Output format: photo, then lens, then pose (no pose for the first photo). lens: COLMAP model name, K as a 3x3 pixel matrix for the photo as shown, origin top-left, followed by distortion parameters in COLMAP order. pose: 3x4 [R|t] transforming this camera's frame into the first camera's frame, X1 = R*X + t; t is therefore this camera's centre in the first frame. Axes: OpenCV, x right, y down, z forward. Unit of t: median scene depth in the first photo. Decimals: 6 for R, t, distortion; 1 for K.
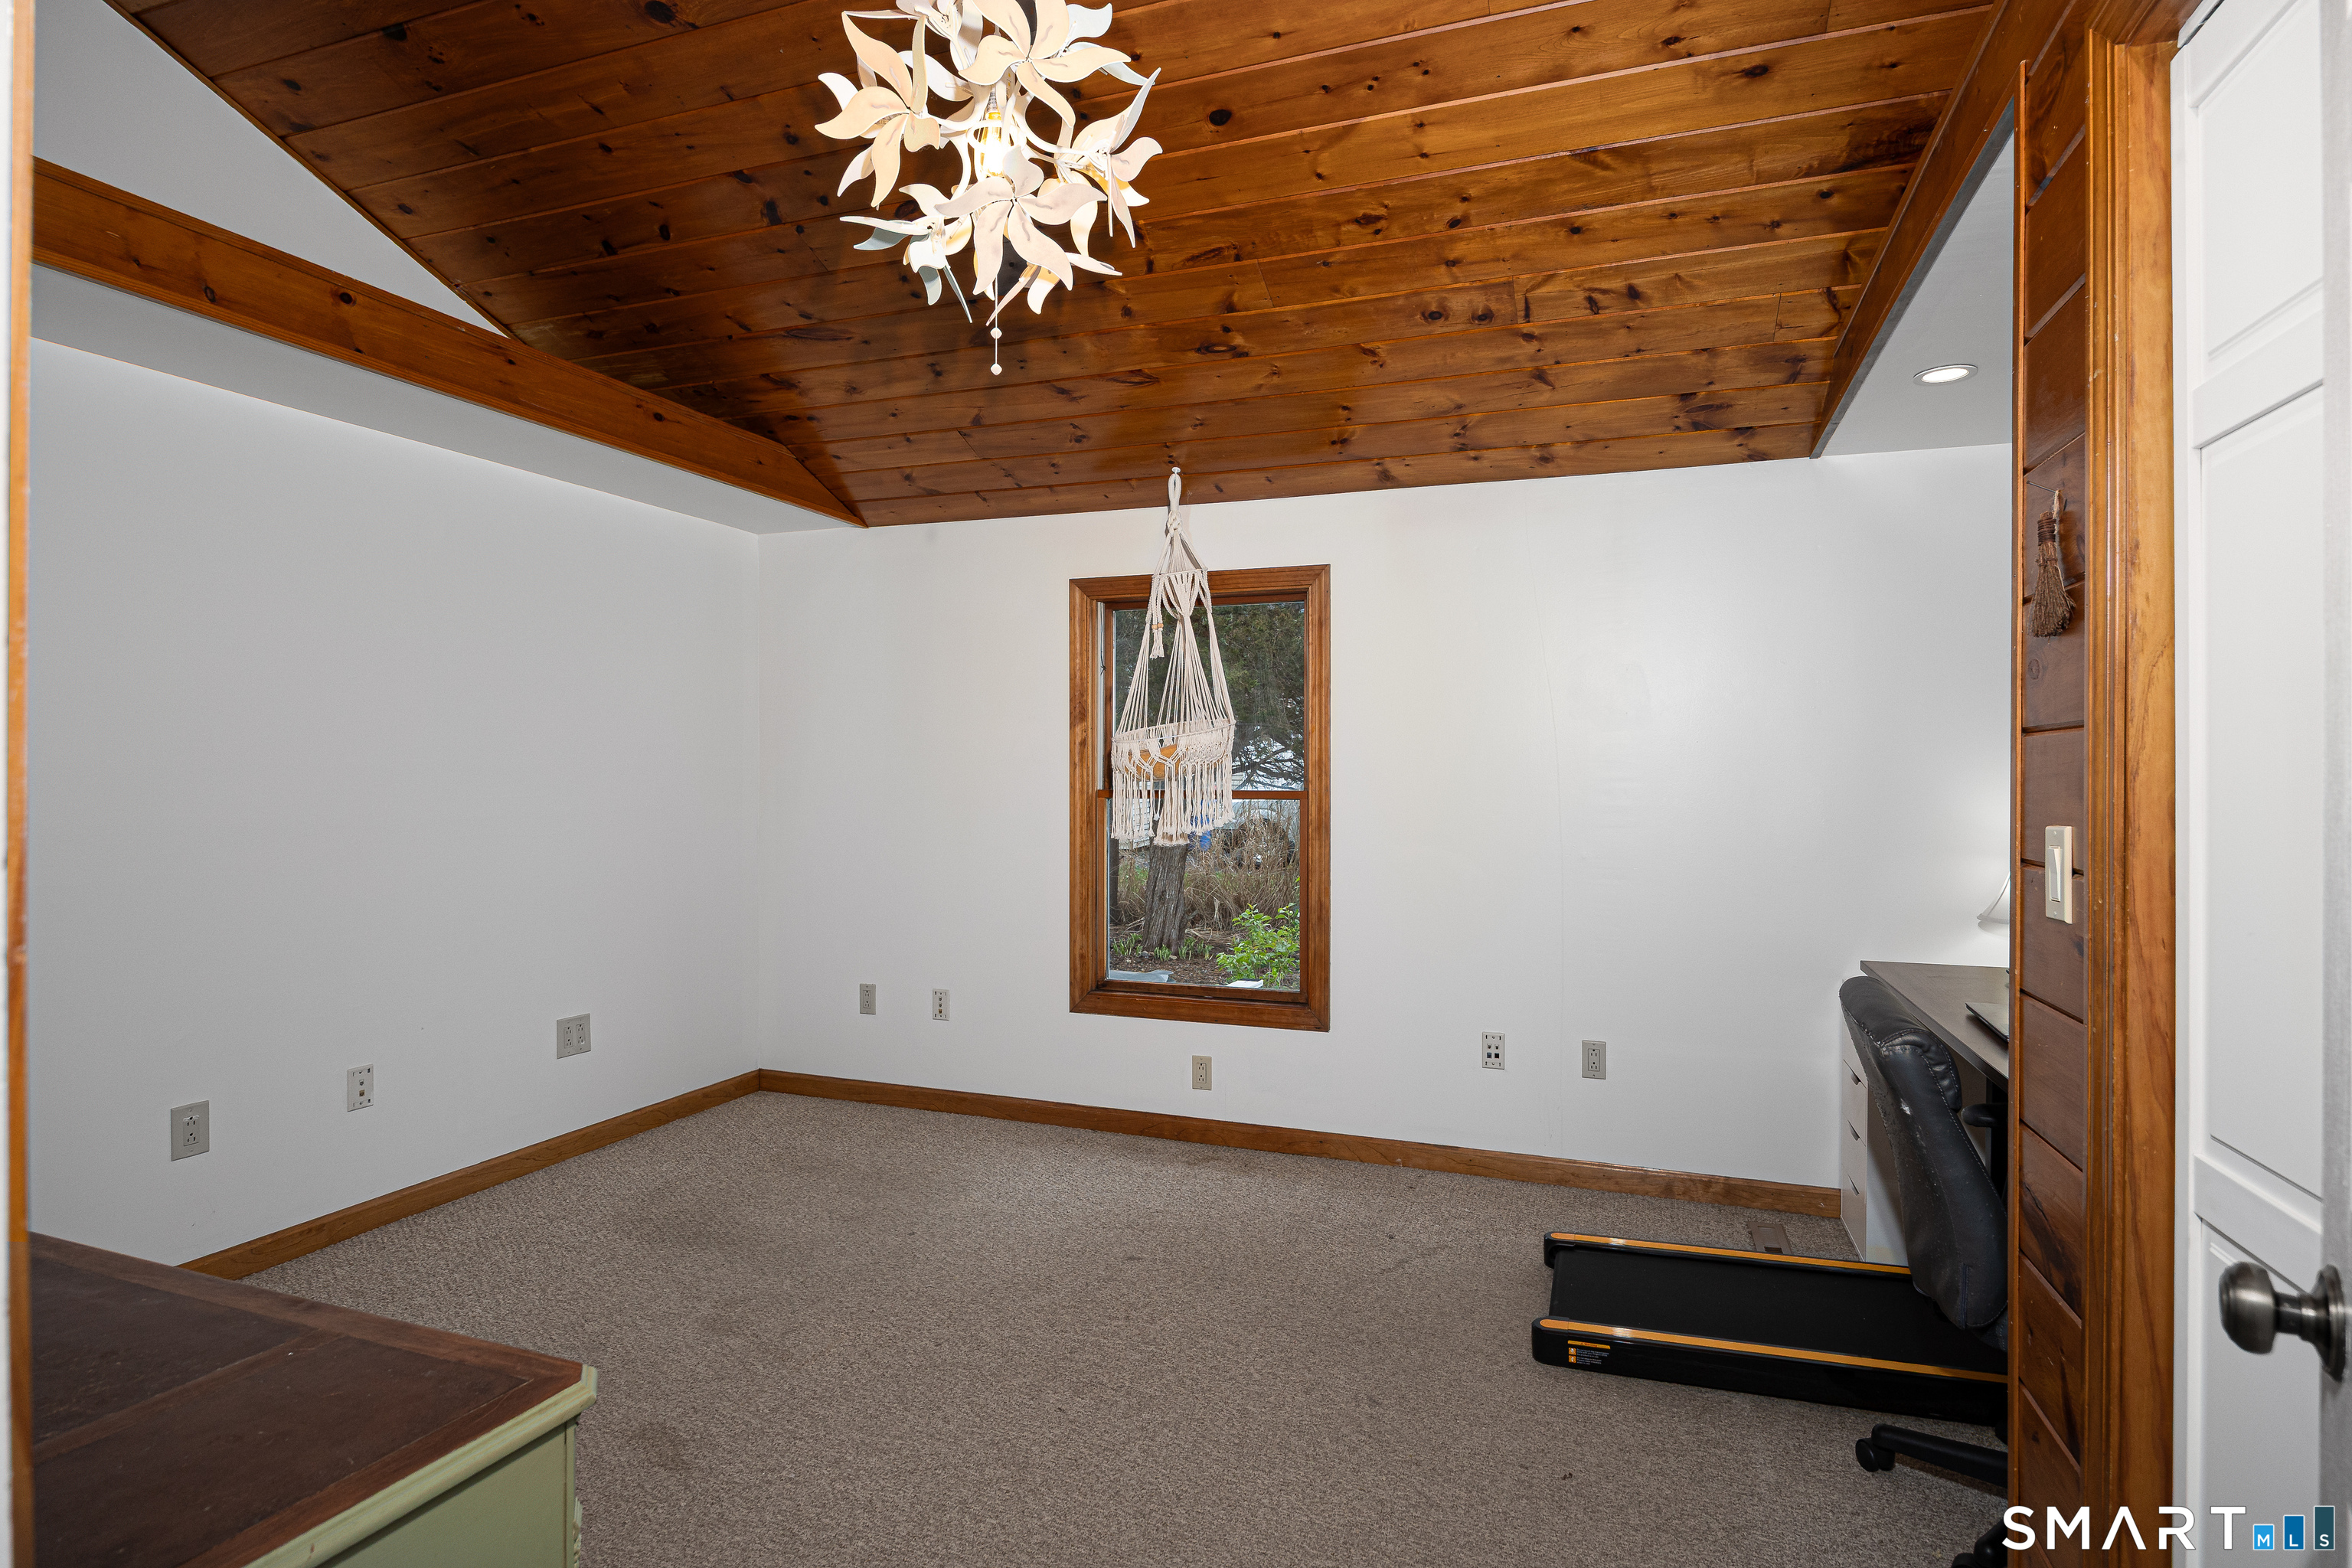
lens RADIAL K [[1190.7, 0, 1176.0], [0, 1190.7, 784.0], [0, 0, 1]] dist [0.001815, 0.000603]
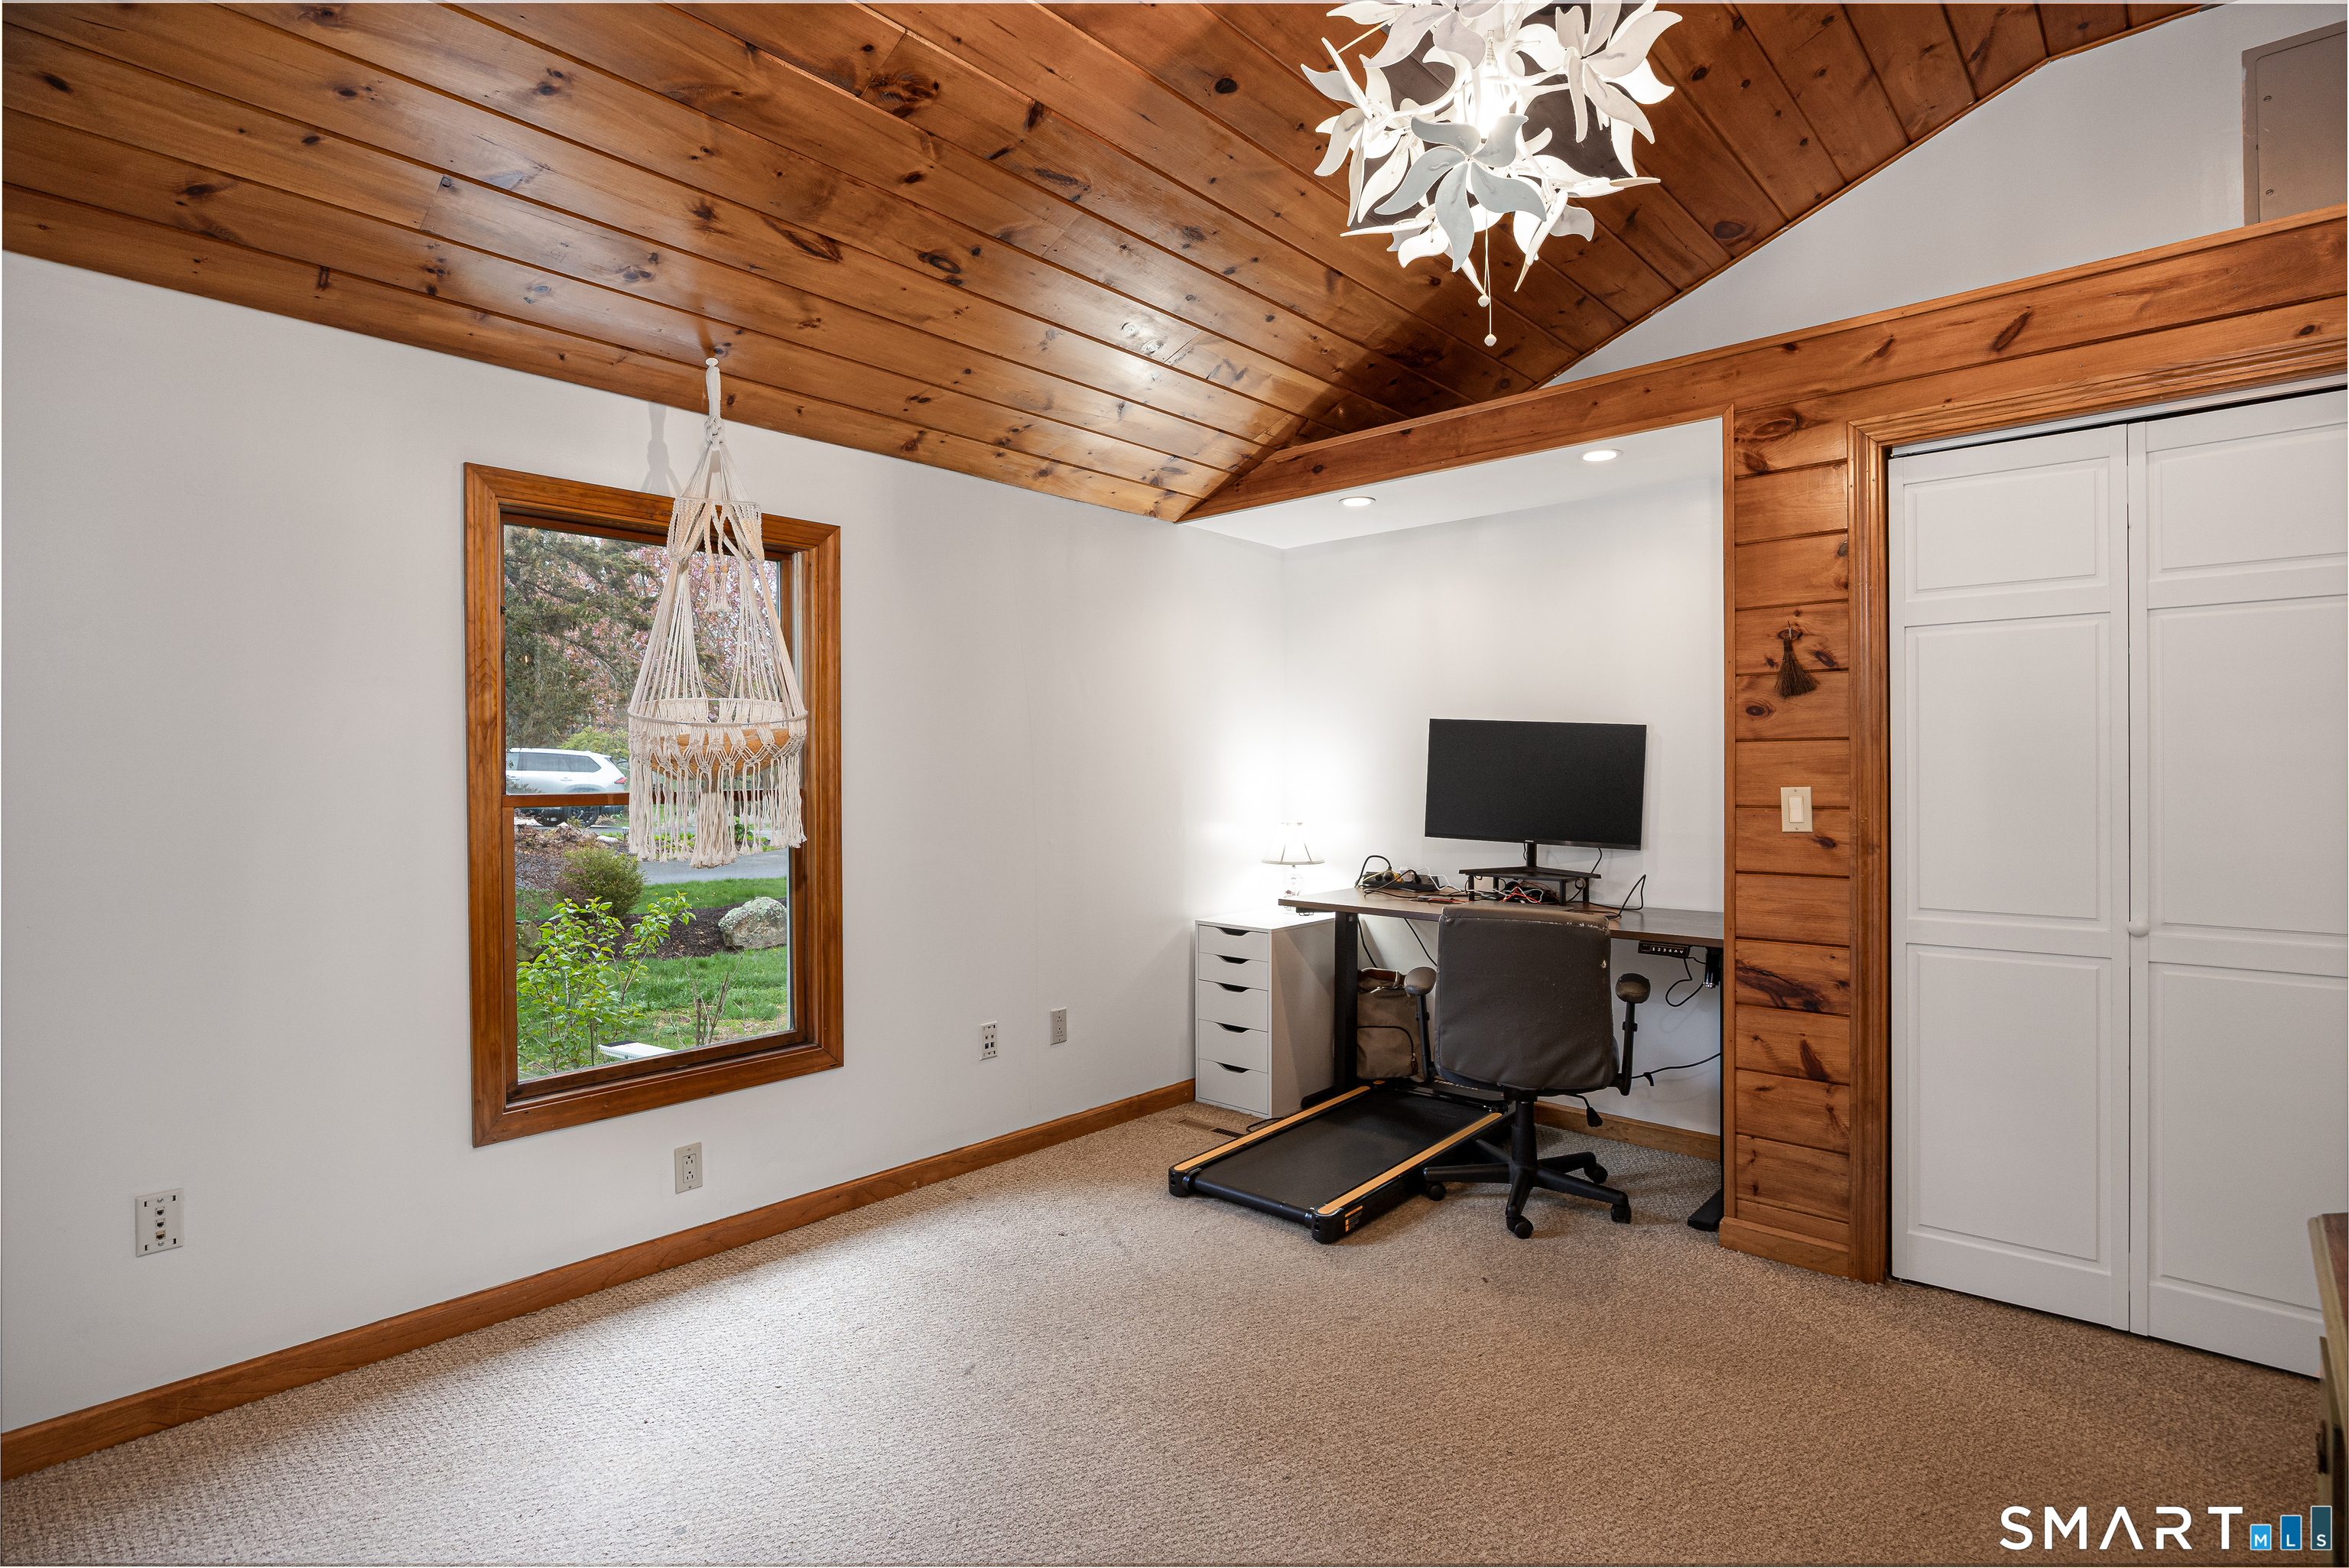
lens RADIAL K [[1189.0, 0, 1174.5], [0, 1189.0, 784.0], [0, 0, 1]] dist [0.001815, 0.000603]
pose [[0.370032, -0.016007, 0.928881, -0.587515], [0.018127, 0.999786, 0.010008, -0.001166], [-0.928842, 0.013135, 0.370243, 0.459633]]
